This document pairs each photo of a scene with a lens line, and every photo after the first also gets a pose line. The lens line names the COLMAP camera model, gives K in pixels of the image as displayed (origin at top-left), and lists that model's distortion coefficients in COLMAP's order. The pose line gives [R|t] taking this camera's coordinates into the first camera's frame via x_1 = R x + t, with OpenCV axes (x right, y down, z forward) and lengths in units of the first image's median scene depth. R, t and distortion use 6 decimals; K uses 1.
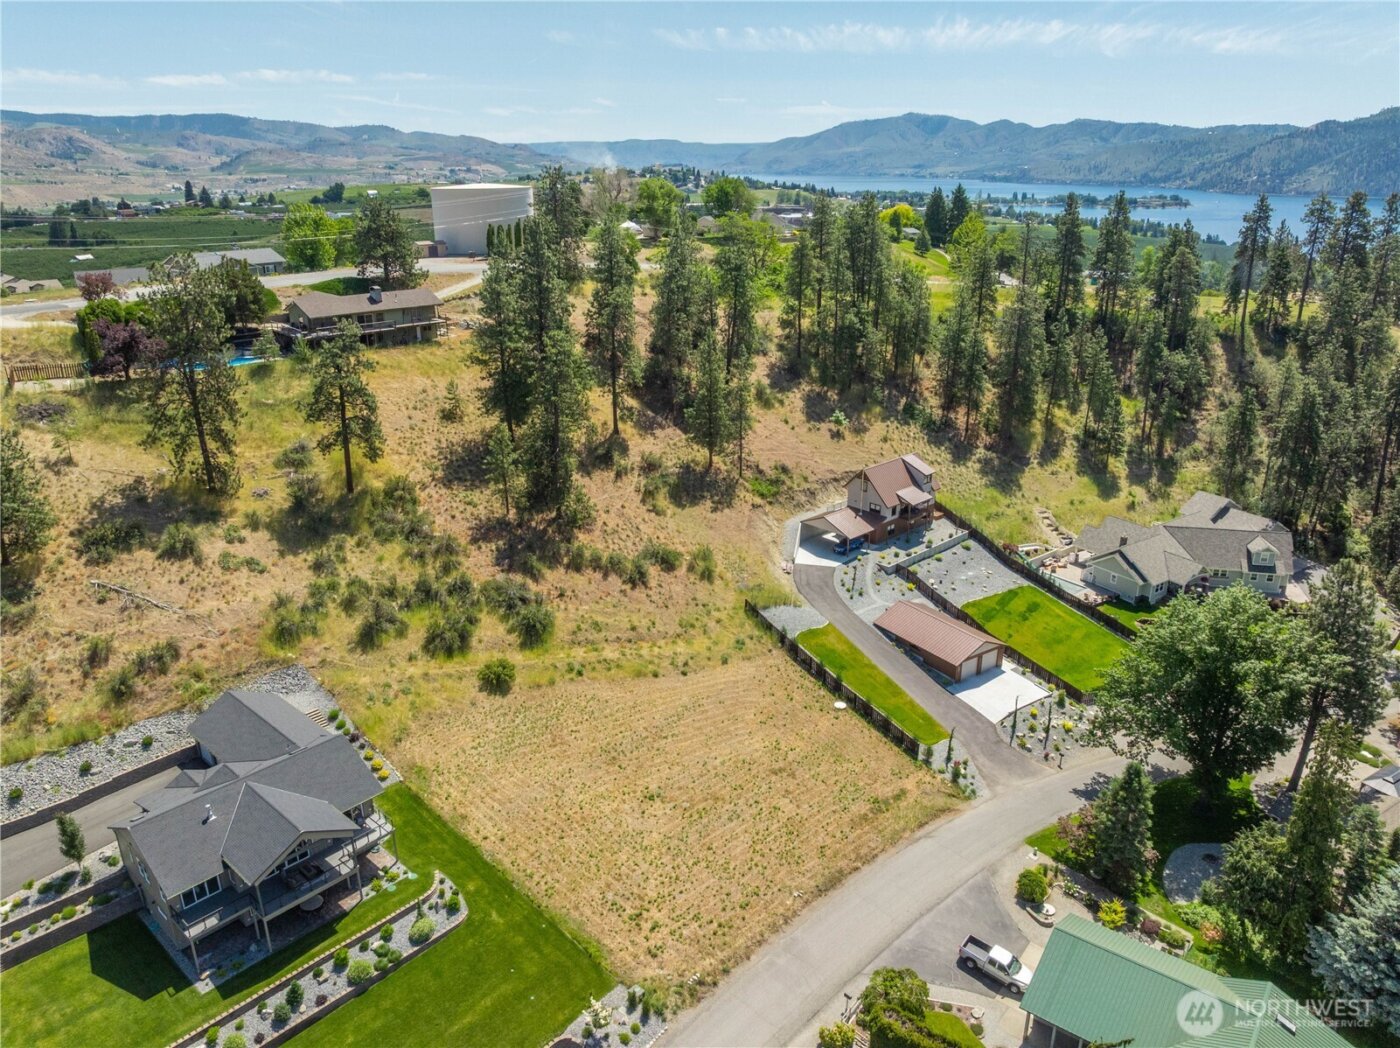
lens RADIAL K [[989.0, 0, 705.5], [0, 989.0, 526.4], [0, 0, 1]] dist [-0.045409, 0.009644]
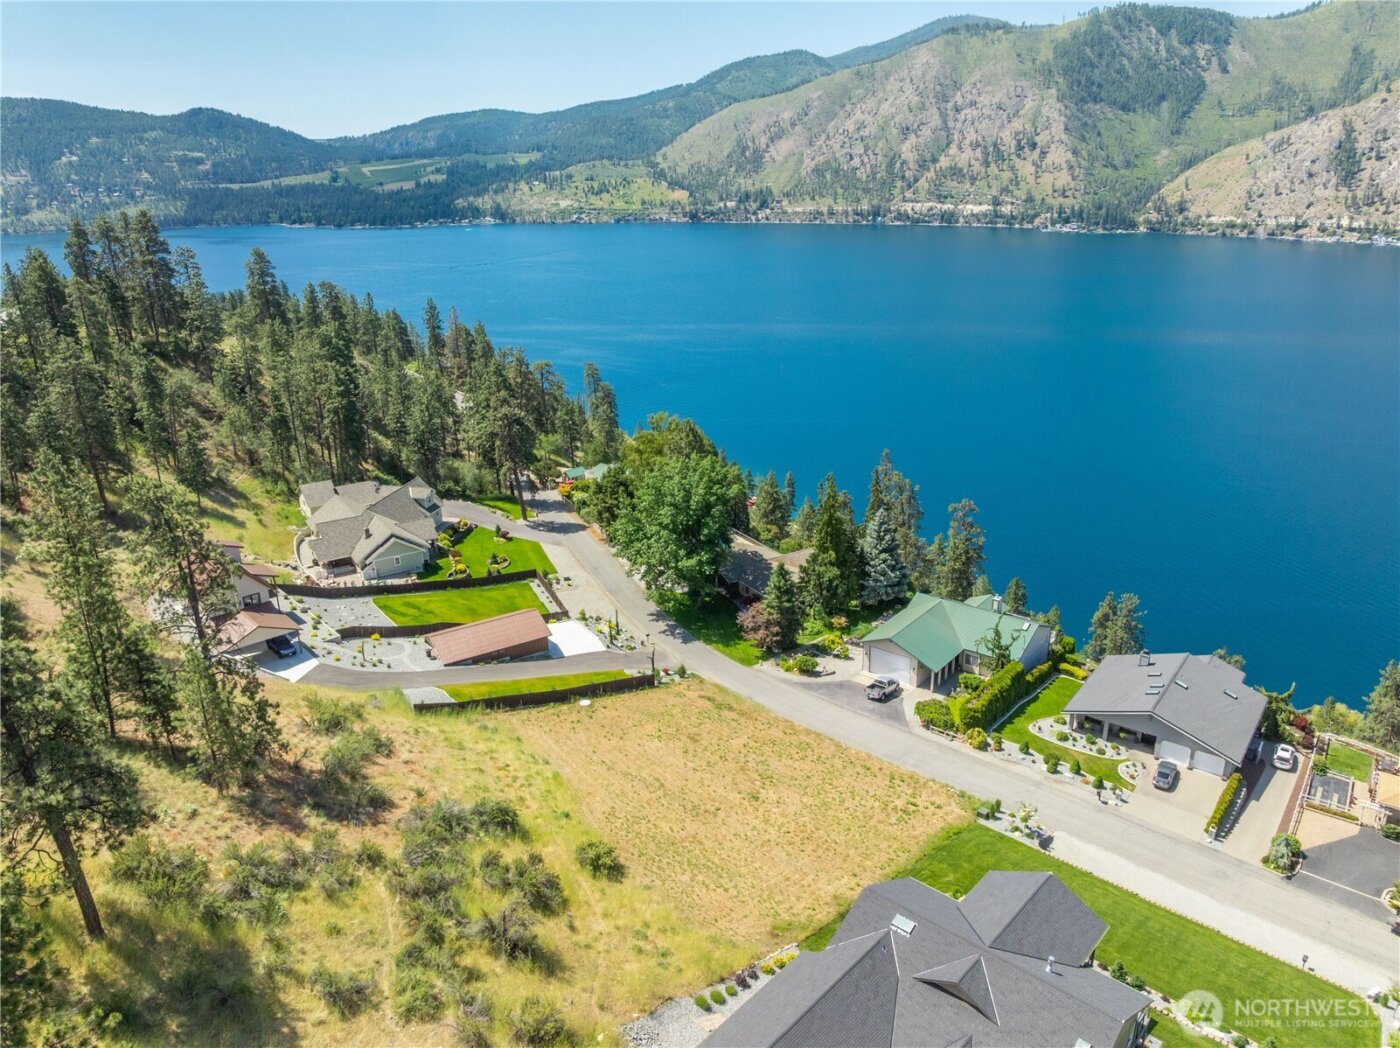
lens RADIAL K [[984.6, 0, 695.8], [0, 984.6, 523.4], [0, 0, 1]] dist [-0.033687, 0.006700]
pose [[0.023880, -0.334352, 0.942146, -0.719108], [0.364966, 0.880285, 0.303148, -0.231665], [-0.930714, 0.336612, 0.143048, 0.612876]]
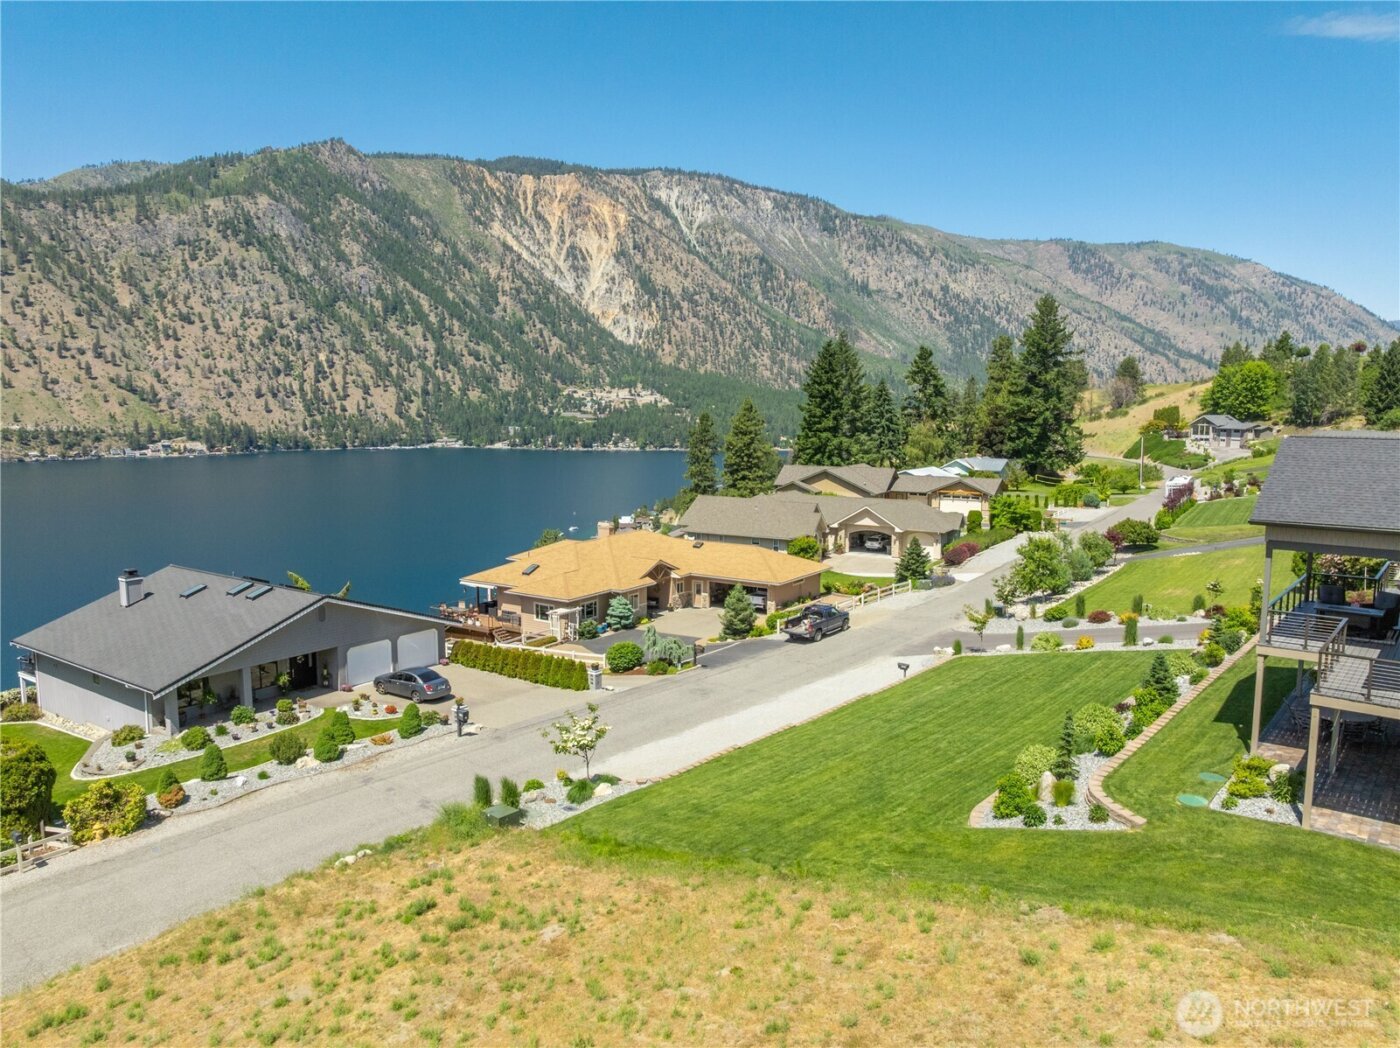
lens RADIAL K [[989.8, 0, 701.3], [0, 989.8, 524.4], [0, 0, 1]] dist [-0.050464, 0.018303]
pose [[-0.999478, 0.003115, -0.032172, -0.087779], [-0.012027, 0.888028, 0.459631, 0.091563], [0.030001, 0.459778, -0.887527, 0.798397]]
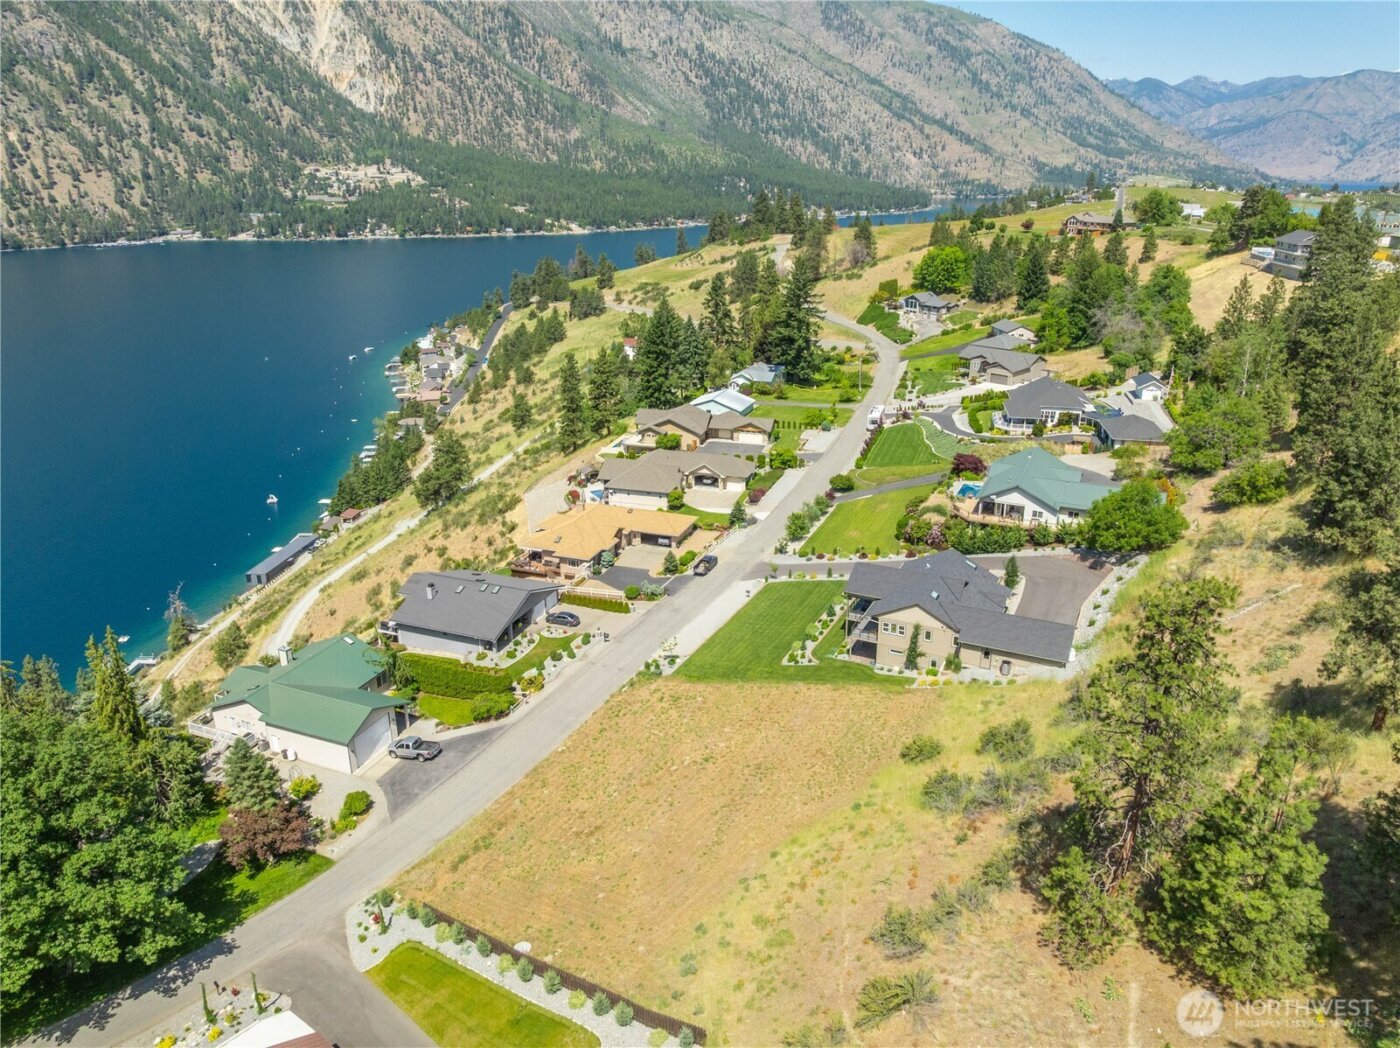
lens RADIAL K [[986.3, 0, 701.5], [0, 986.3, 524.8], [0, 0, 1]] dist [-0.035074, -0.003046]
pose [[-0.963076, 0.097052, -0.251128, 0.144656], [-0.090005, 0.763038, 0.640056, -0.448852], [0.253739, 0.639025, -0.726129, 1.217785]]
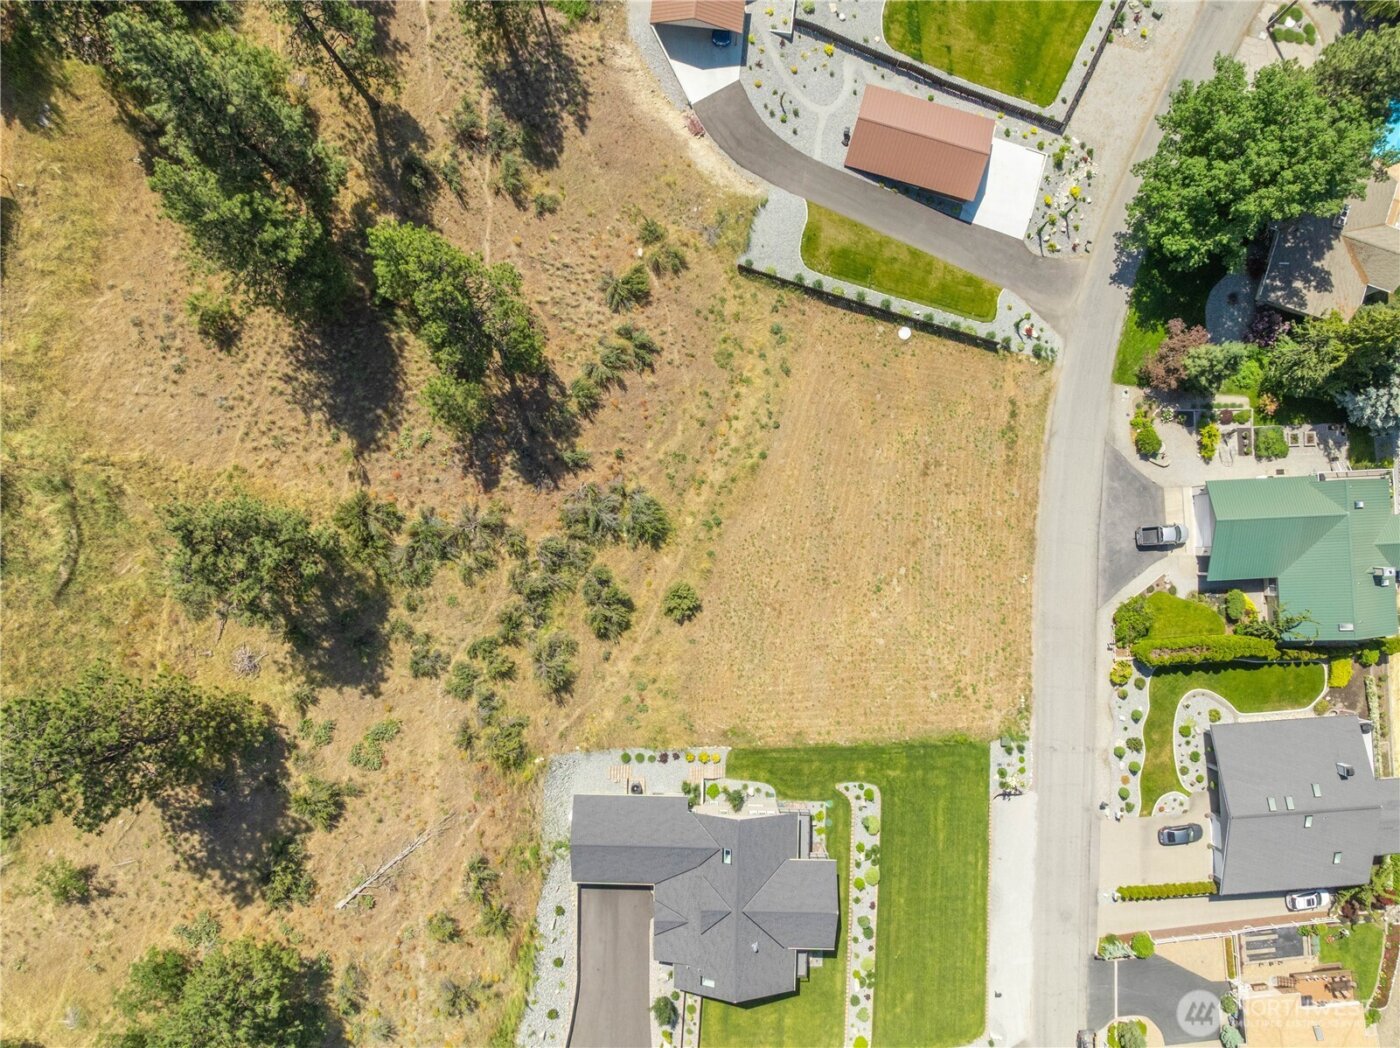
lens RADIAL K [[969.3, 0, 703.1], [0, 969.3, 526.5], [0, 0, 1]] dist [-0.035838, 0.001463]
pose [[0.761804, -0.647692, 0.012218, -0.133342], [0.225301, 0.282583, 0.932409, -0.626110], [-0.607366, -0.707560, 0.361199, 0.586512]]
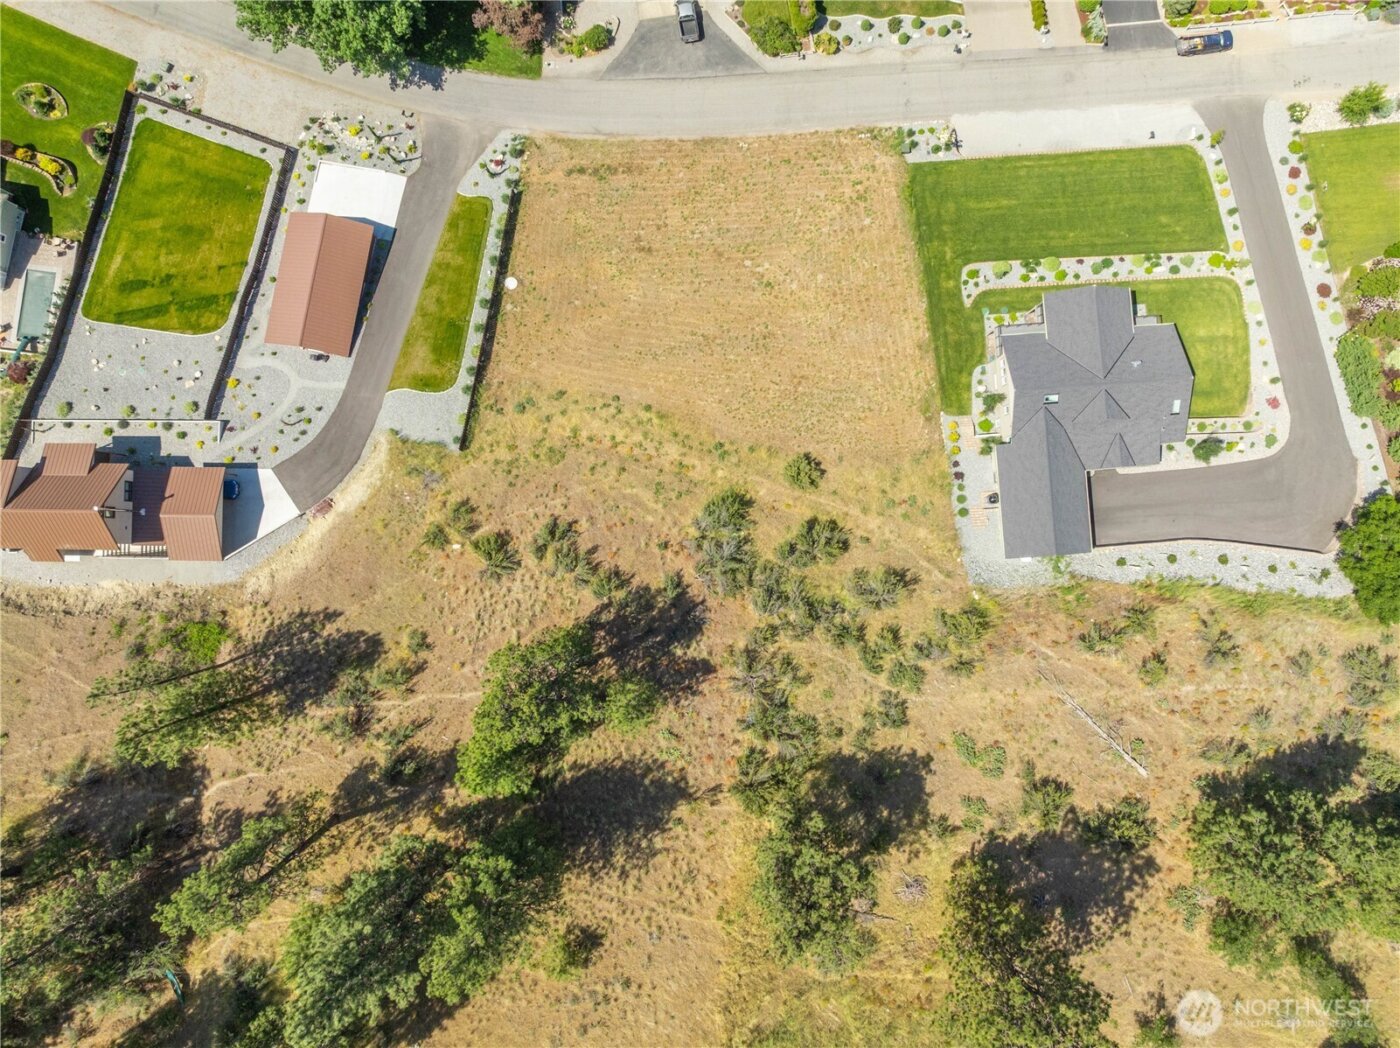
lens RADIAL K [[969.3, 0, 703.1], [0, 969.3, 526.5], [0, 0, 1]] dist [-0.035838, 0.001463]
pose [[-0.717349, -0.696472, 0.018372, -0.164024], [0.243455, -0.225871, 0.943246, -0.651363], [-0.652794, 0.681109, 0.331588, 0.660557]]
